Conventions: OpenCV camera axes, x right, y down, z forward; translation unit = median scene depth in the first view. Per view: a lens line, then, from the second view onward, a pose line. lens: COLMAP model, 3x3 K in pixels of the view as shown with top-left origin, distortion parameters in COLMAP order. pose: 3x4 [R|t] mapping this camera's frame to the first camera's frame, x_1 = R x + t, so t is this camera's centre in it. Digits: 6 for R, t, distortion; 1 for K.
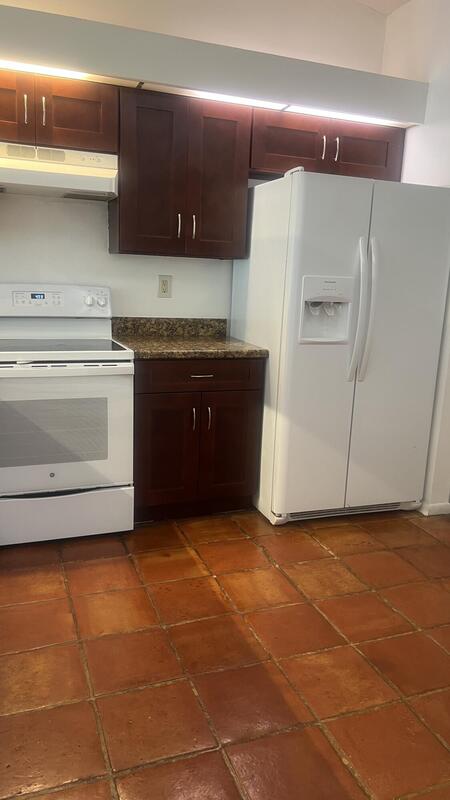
lens RADIAL K [[603.6, 0, 230.4], [0, 603.6, 398.6], [0, 0, 1]] dist [0.046851, -0.036335]
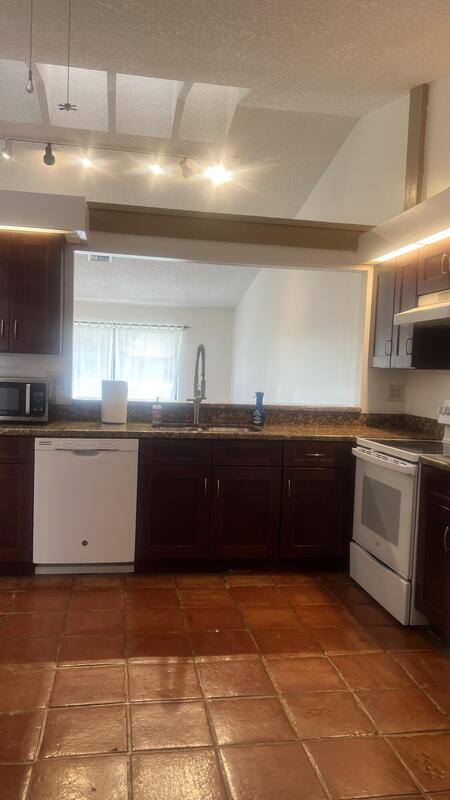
lens RADIAL K [[603.6, 0, 225.6], [0, 603.6, 402.7], [0, 0, 1]] dist [0.046851, -0.036335]
pose [[-0.186074, 0.005708, -0.982519, 0.985018], [-0.251413, 0.966415, 0.053228, -0.142105], [0.949825, 0.256922, -0.178390, 0.845802]]
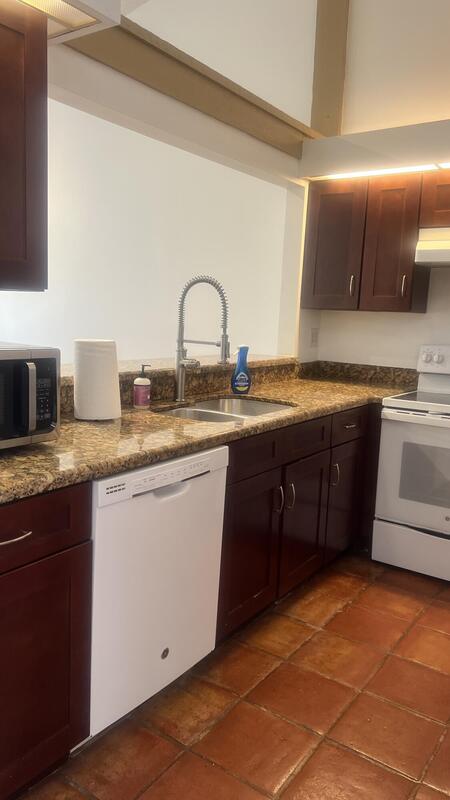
lens RADIAL K [[603.6, 0, 228.5], [0, 603.6, 400.7], [0, 0, 1]] dist [0.046851, -0.036335]
pose [[0.568193, 0.099188, -0.816896, 0.351831], [-0.186357, 0.982428, -0.010335, 0.002490], [0.801516, 0.158106, 0.576693, 0.023697]]
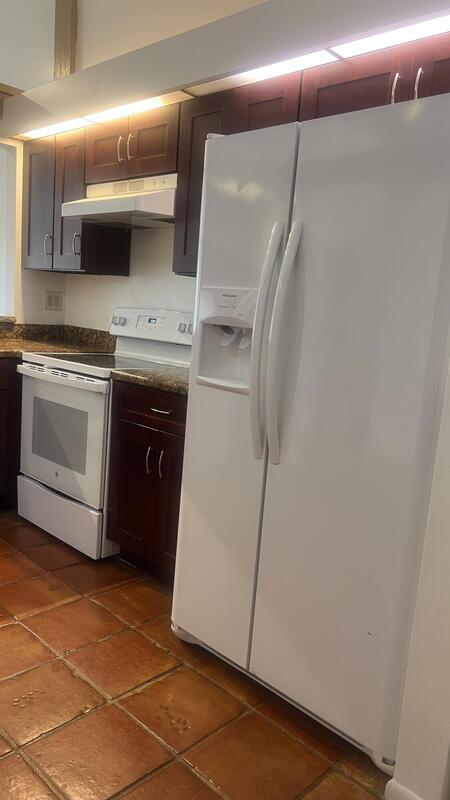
lens RADIAL K [[603.6, 0, 226.8], [0, 603.6, 401.9], [0, 0, 1]] dist [0.046851, -0.036335]
pose [[0.426018, 0.129914, -0.895338, 0.780680], [-0.244917, 0.969244, 0.024102, -0.098848], [0.870933, 0.209015, 0.444734, 0.752844]]
